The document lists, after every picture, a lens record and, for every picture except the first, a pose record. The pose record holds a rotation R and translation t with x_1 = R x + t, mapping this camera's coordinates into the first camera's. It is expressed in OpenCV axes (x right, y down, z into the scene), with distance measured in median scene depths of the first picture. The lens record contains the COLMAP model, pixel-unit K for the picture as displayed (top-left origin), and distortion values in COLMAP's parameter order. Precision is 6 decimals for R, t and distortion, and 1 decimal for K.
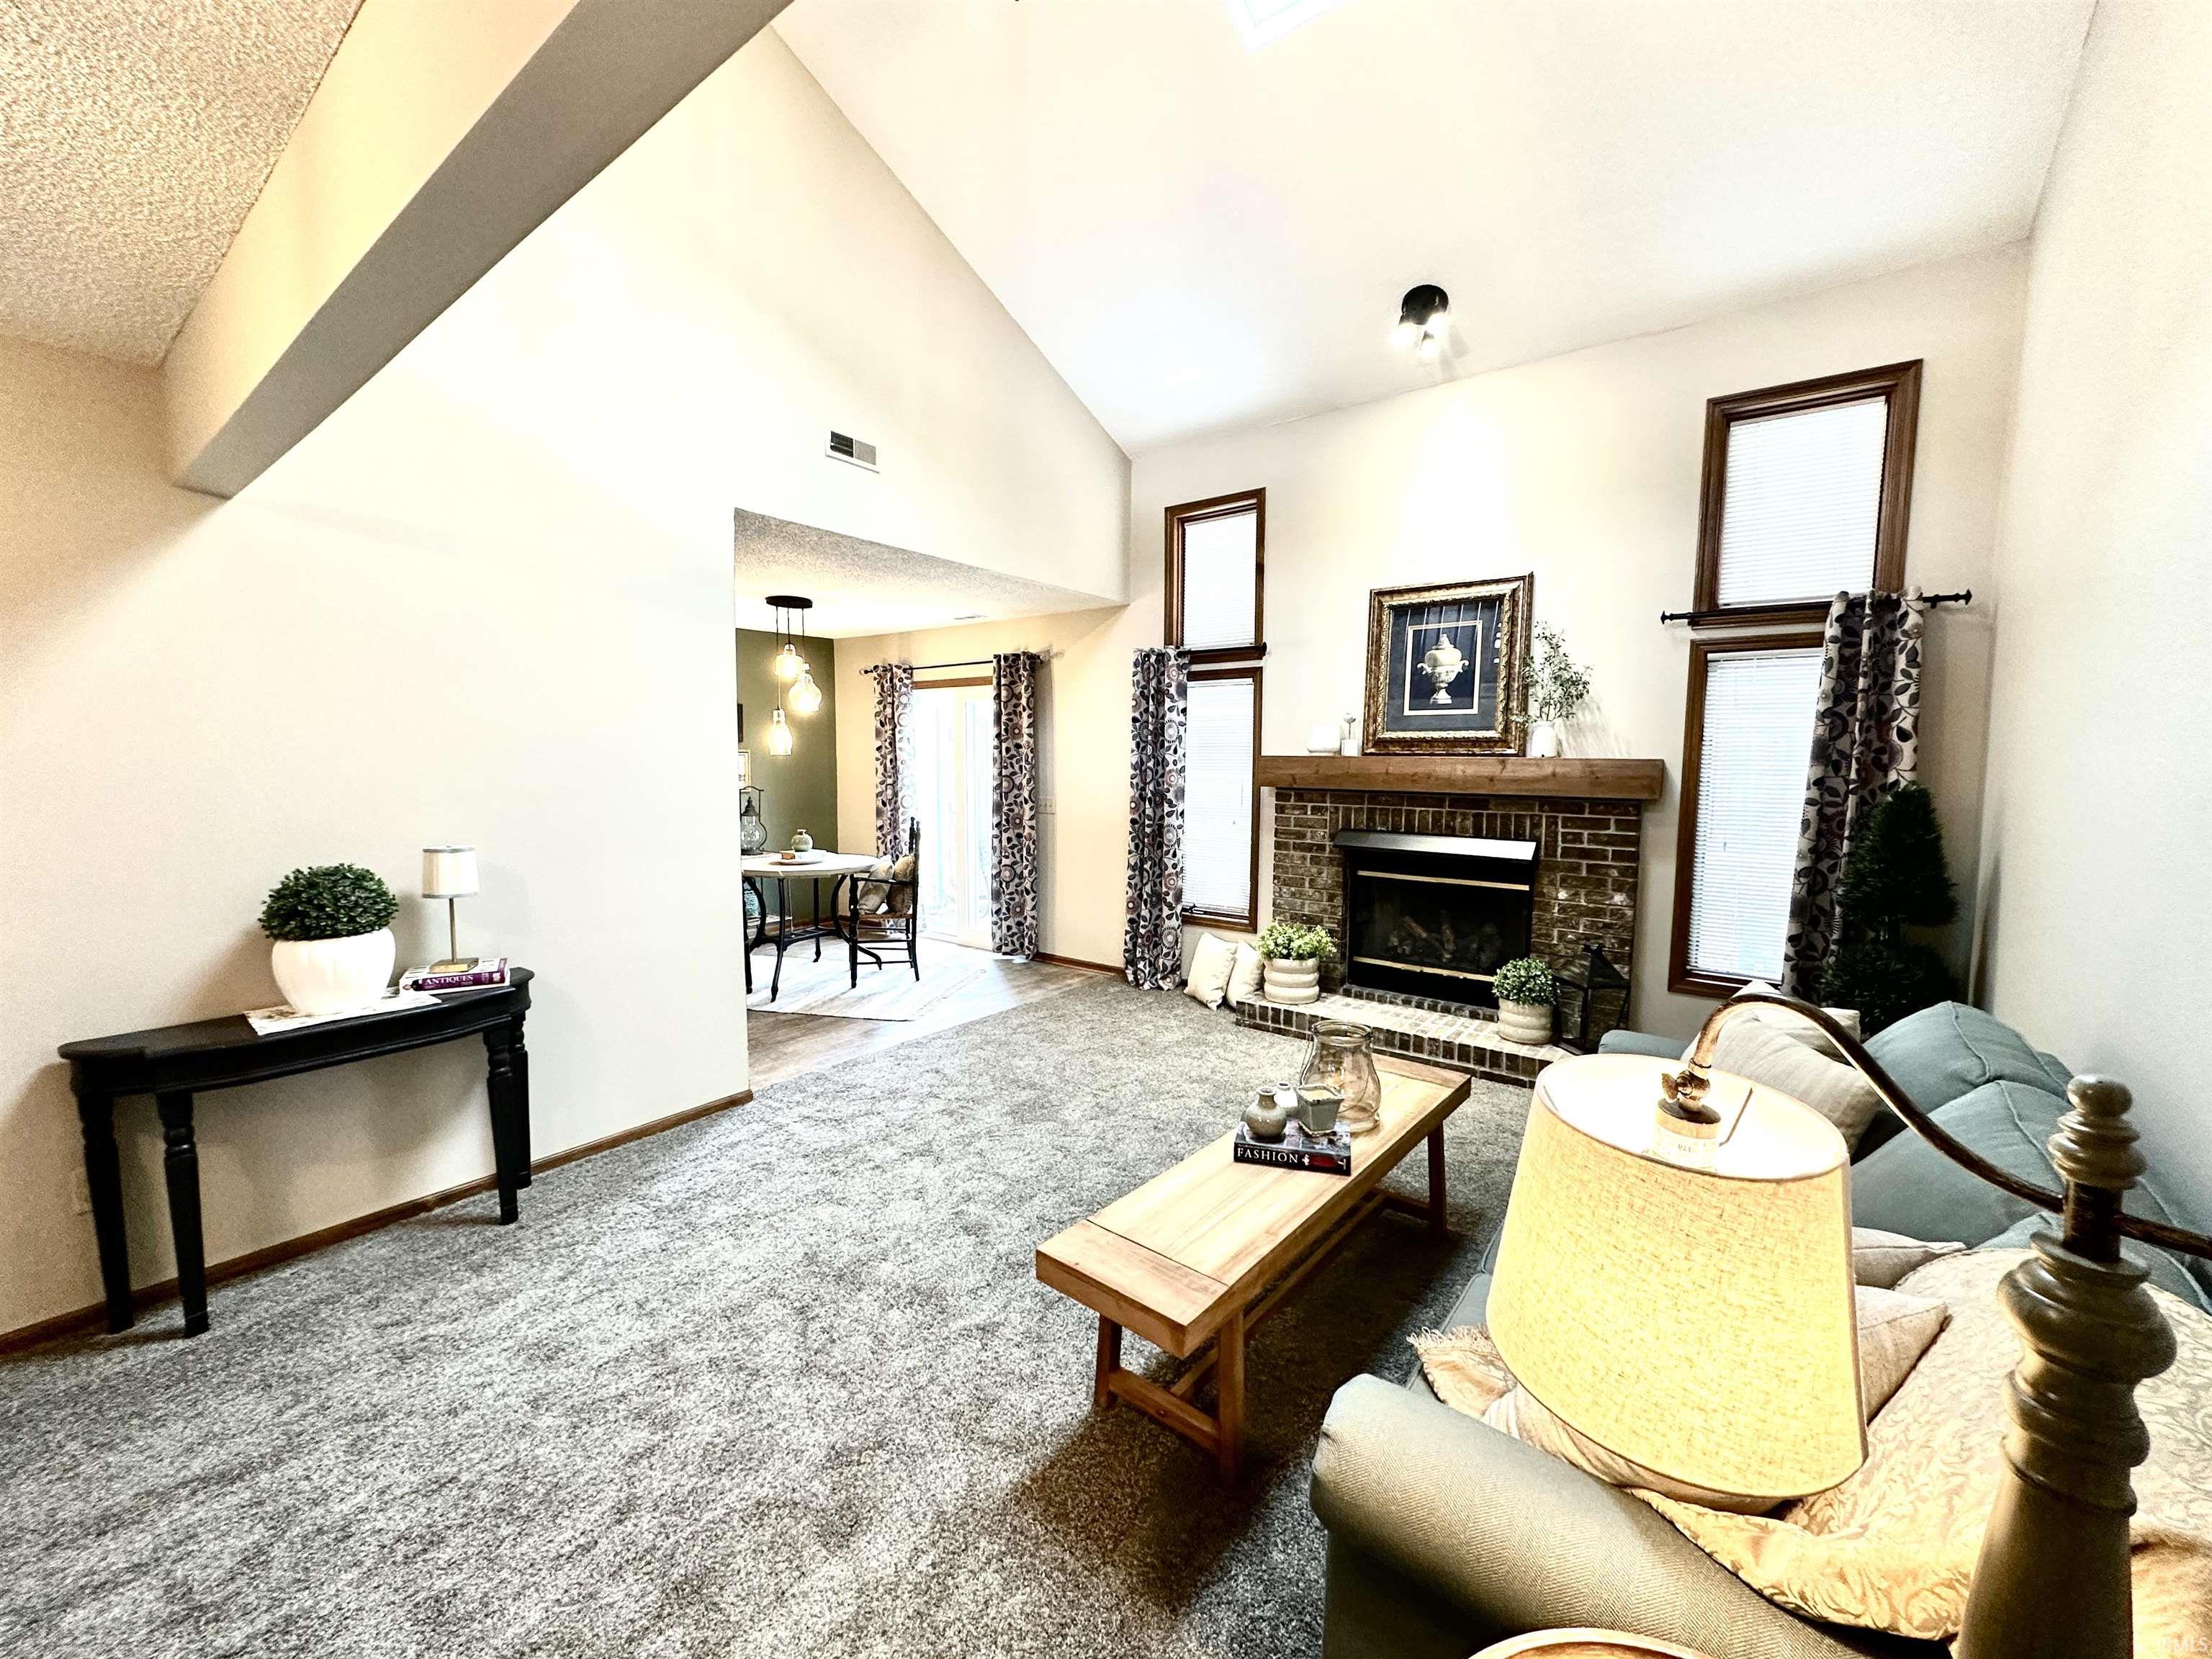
lens RADIAL K [[876.3, 0, 1108.5], [0, 876.3, 829.5], [0, 0, 1]] dist [-0.006008, 0.002108]
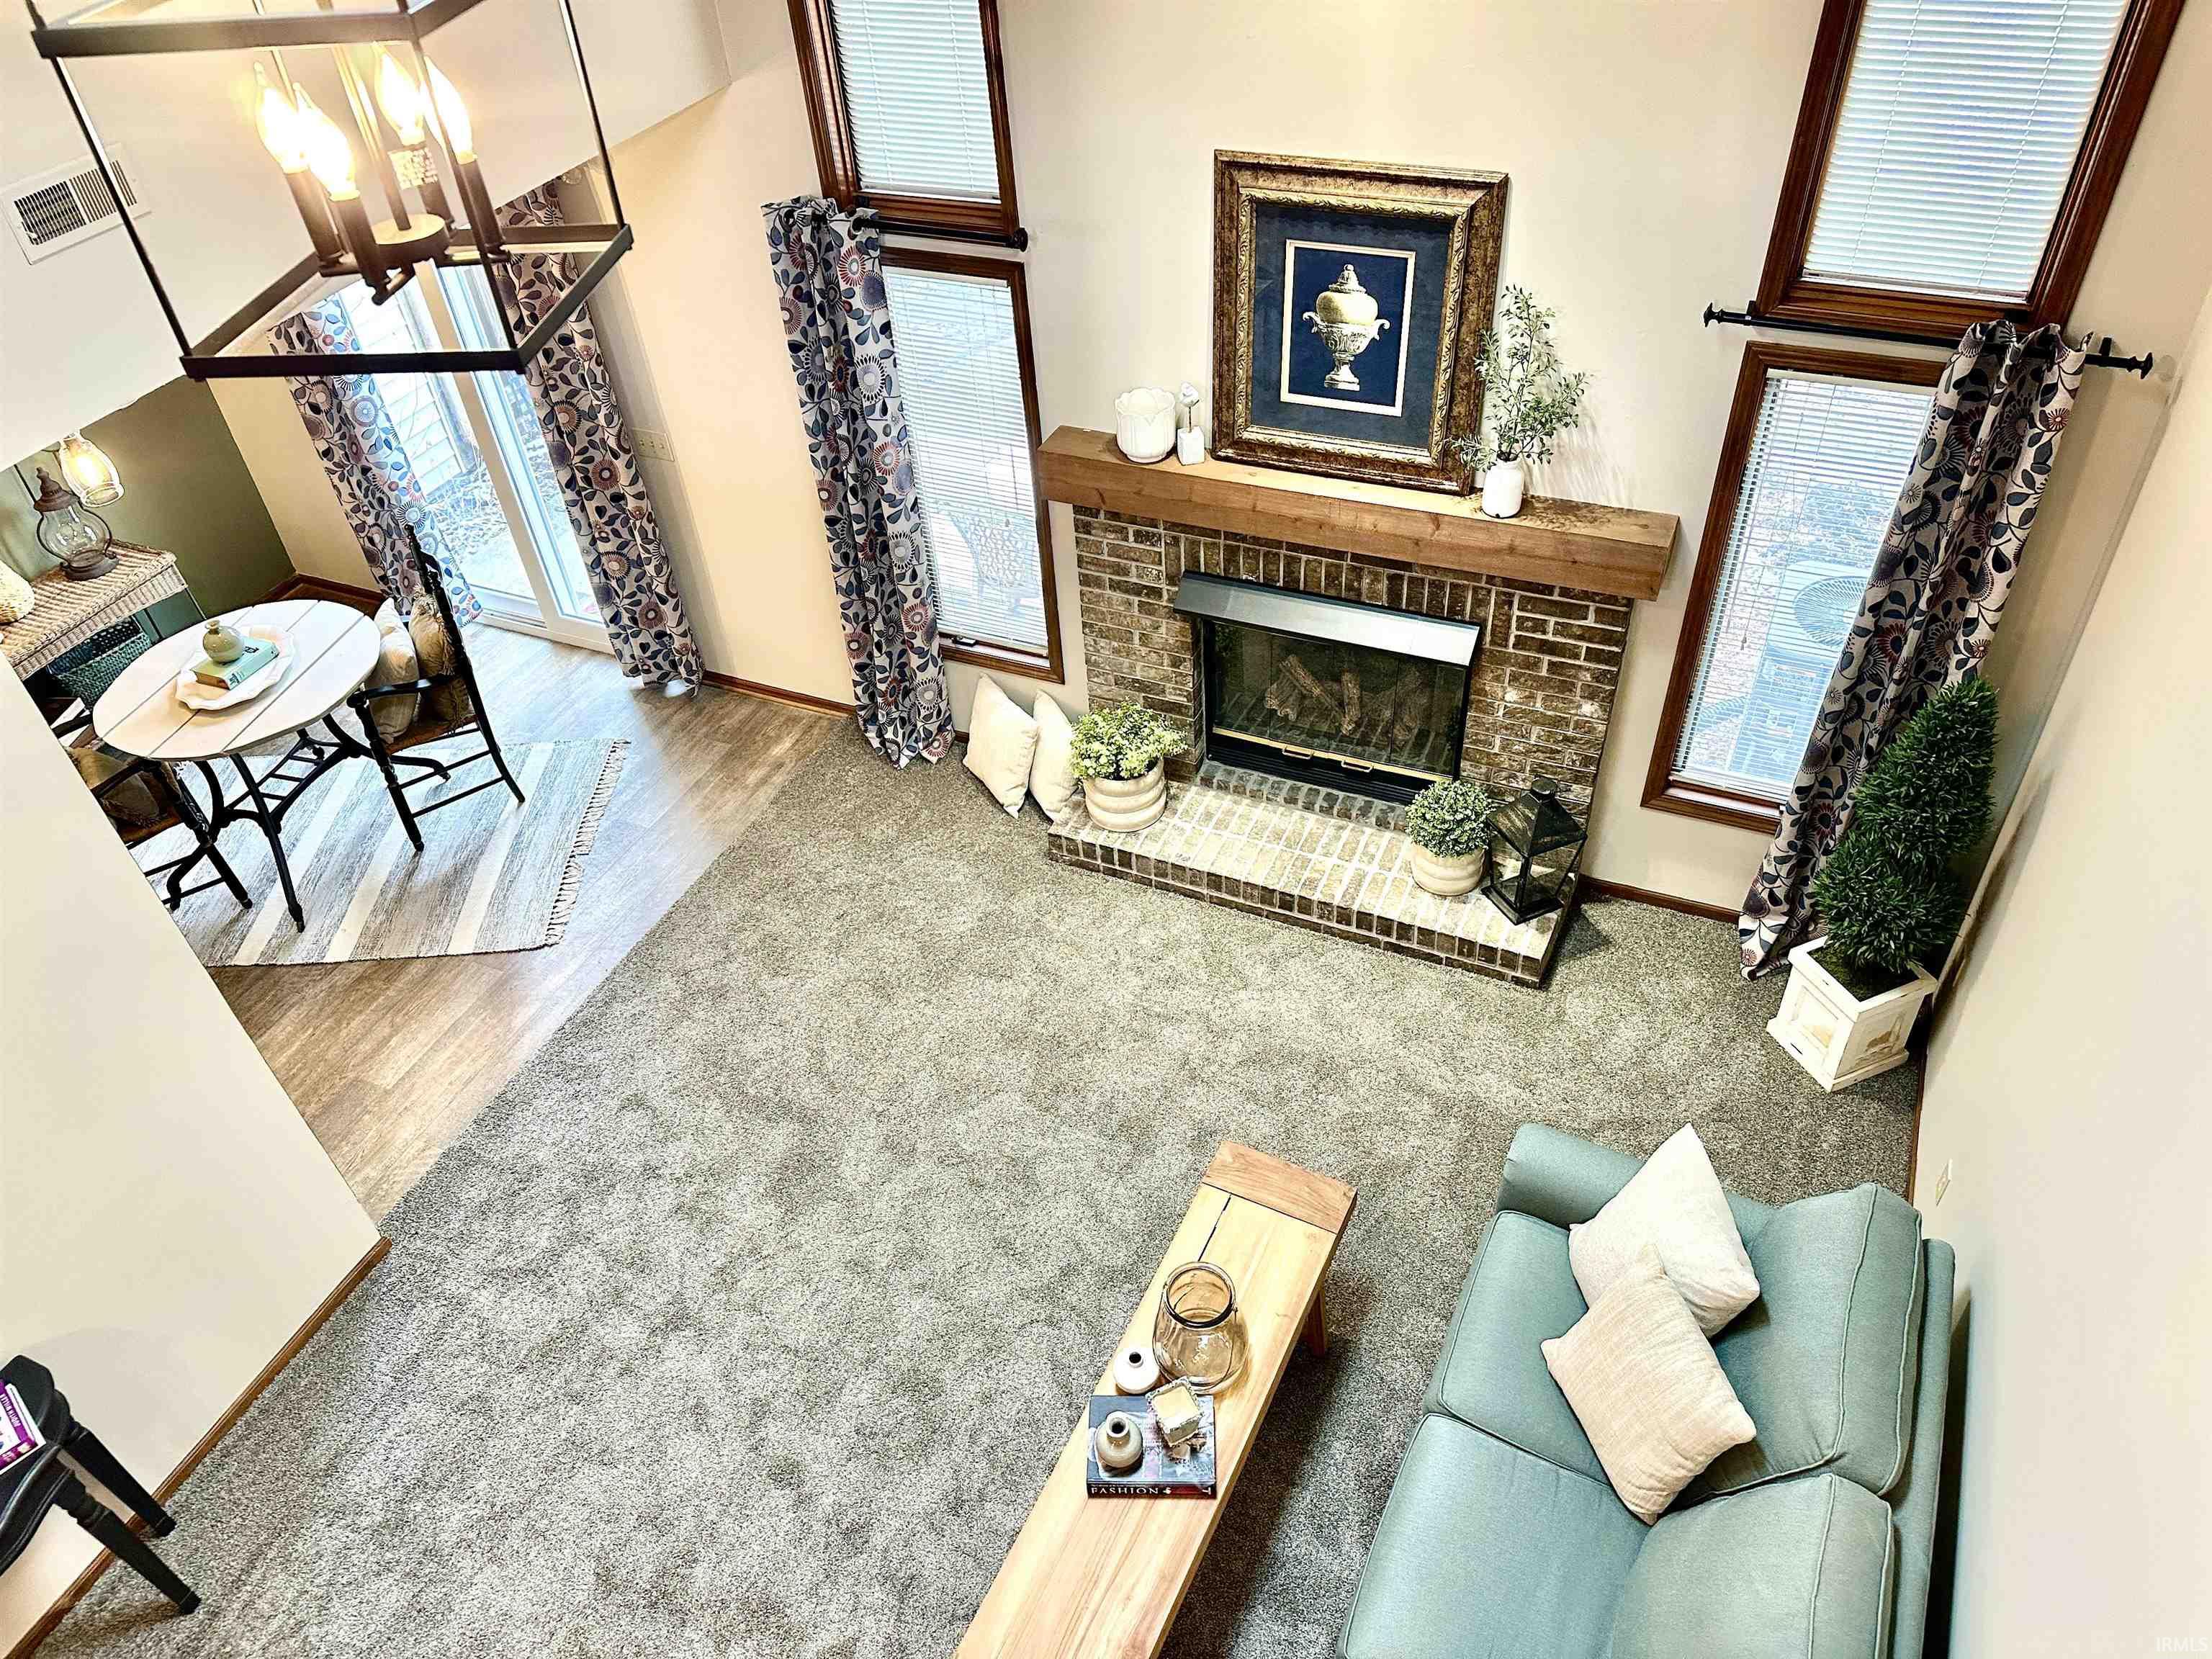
lens RADIAL K [[1537.2, 0, 1103.6], [0, 1537.2, 842.2], [0, 0, 1]] dist [0.070350, -0.079323]
pose [[0.972920, -0.198089, 0.119110, 0.048486], [0.088119, 0.794264, 0.601149, -0.514717], [-0.213686, -0.574374, 0.790211, 0.064959]]
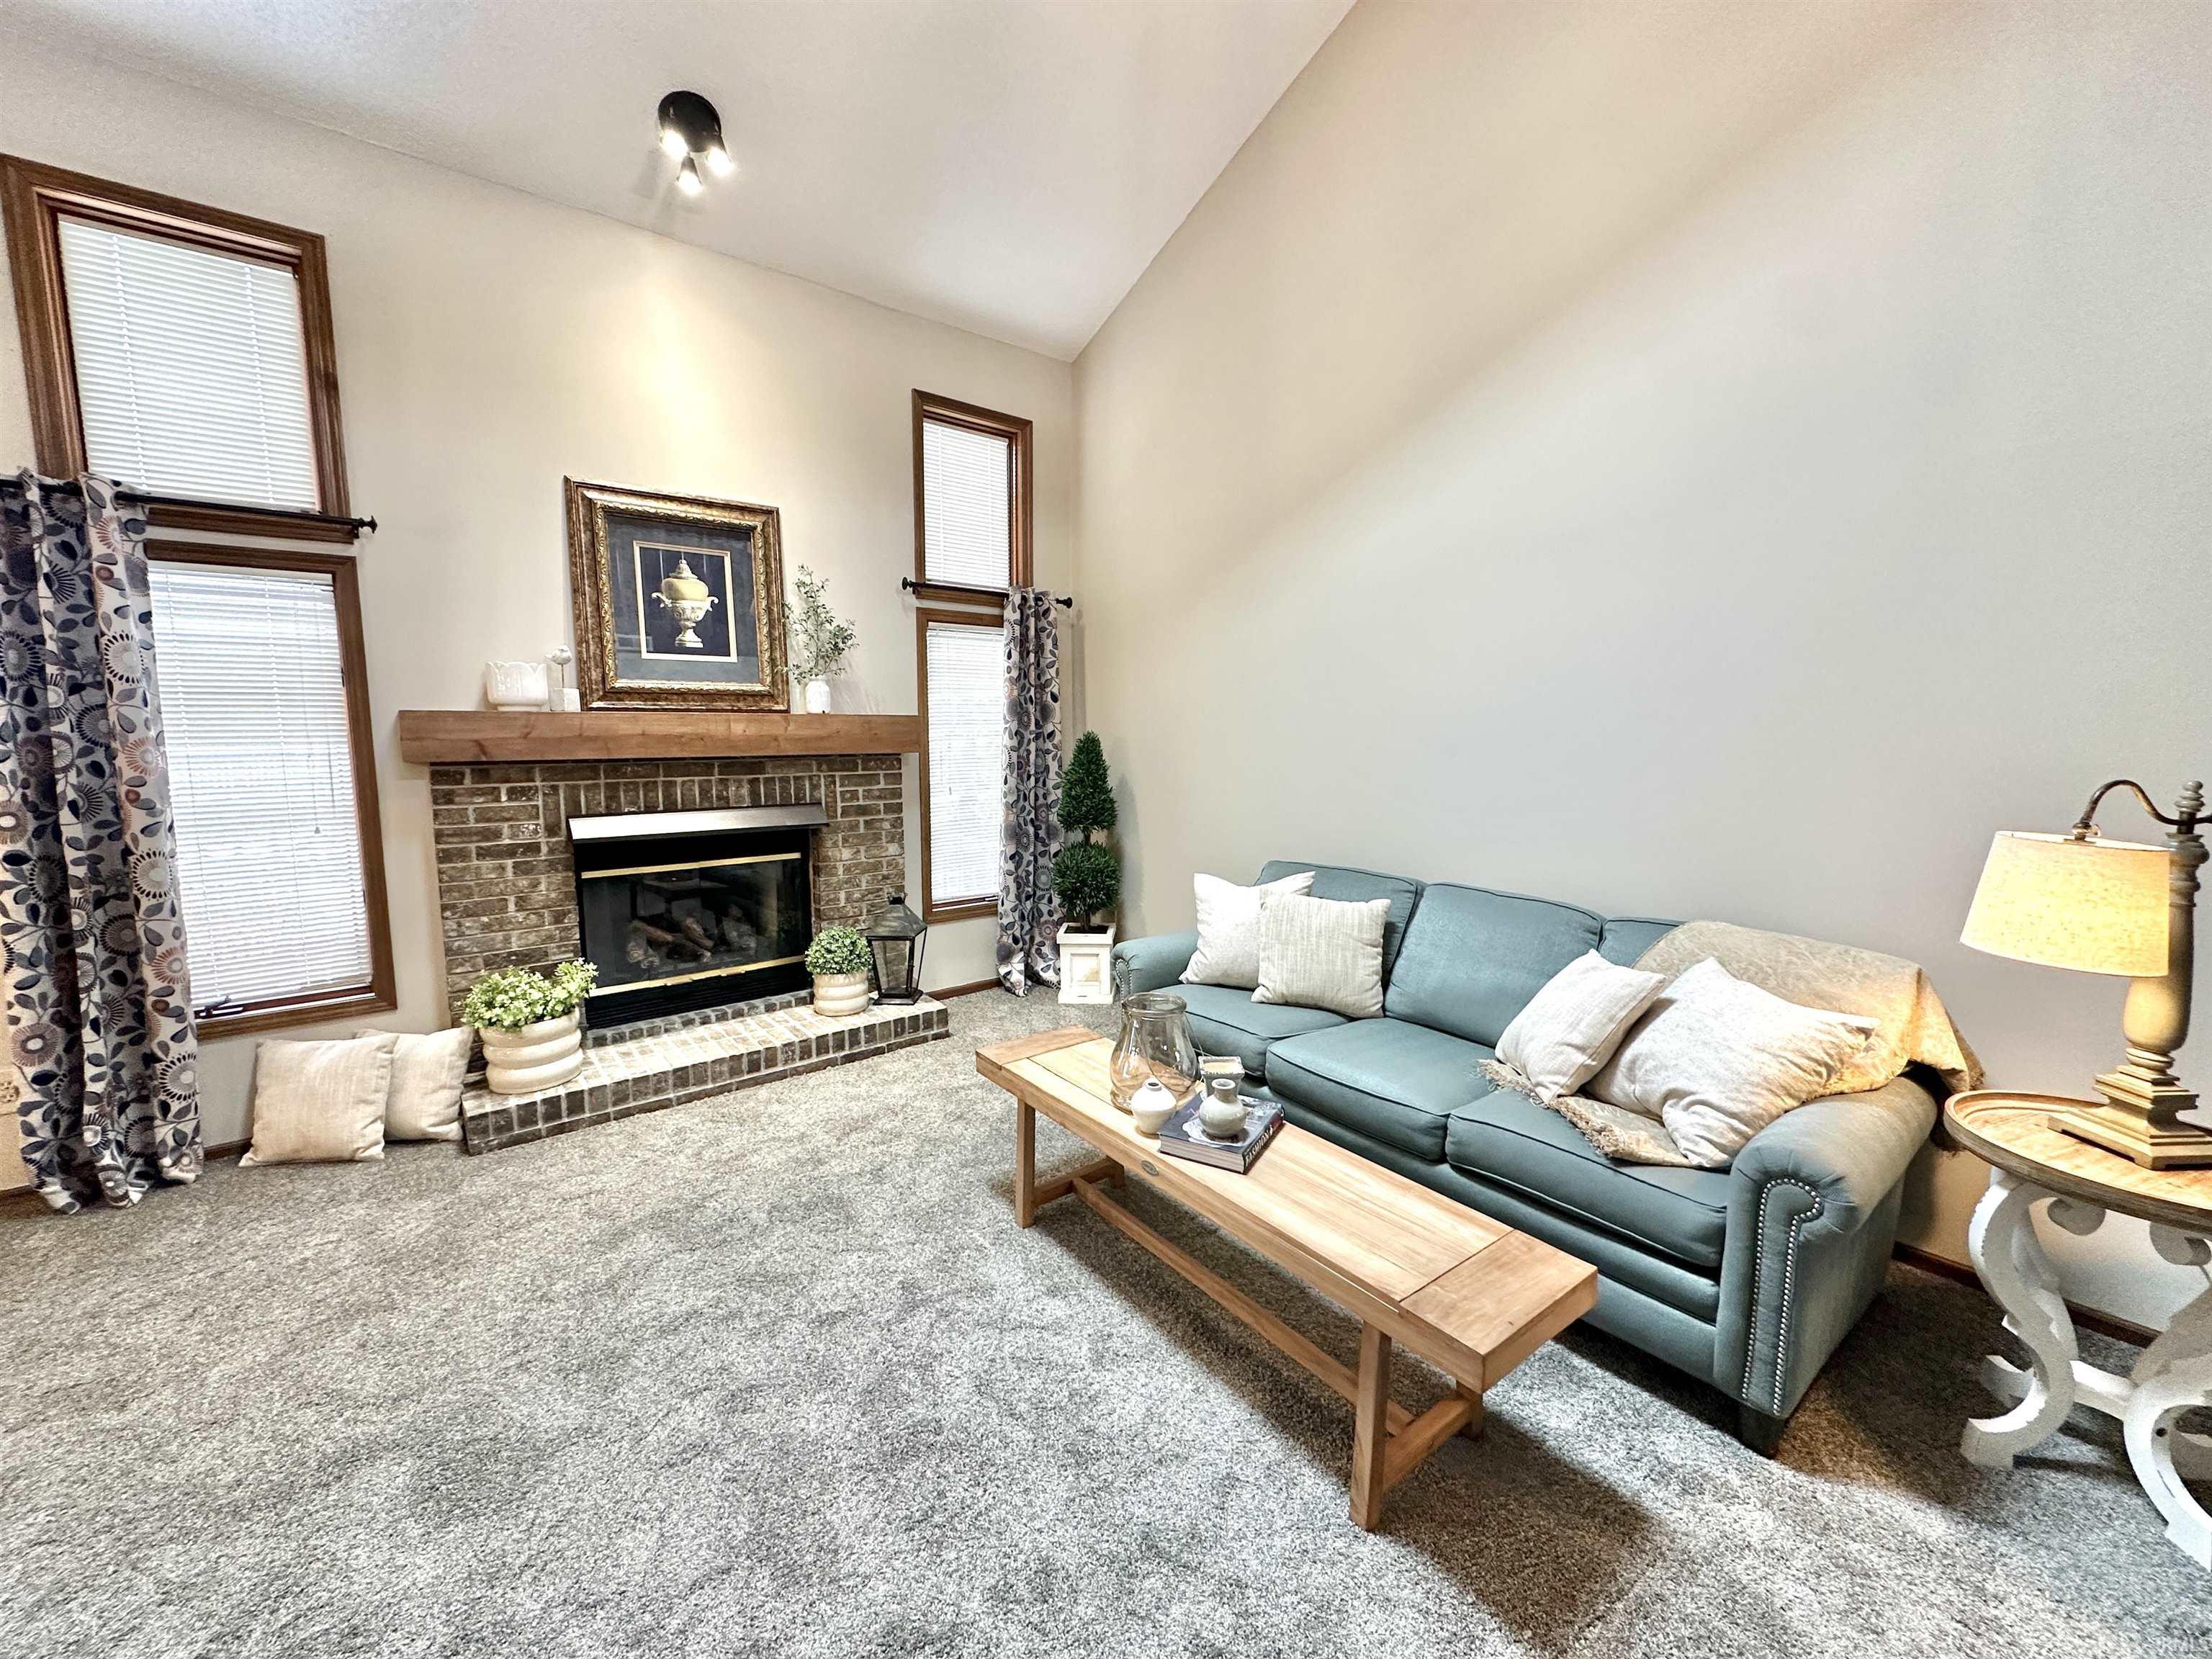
lens RADIAL K [[876.3, 0, 1108.7], [0, 876.3, 826.3], [0, 0, 1]] dist [-0.006008, 0.002108]
pose [[0.233443, -0.114209, 0.965640, -0.318628], [0.087638, 0.991508, 0.096082, -0.022791], [-0.968413, 0.062197, 0.241469, 0.429313]]
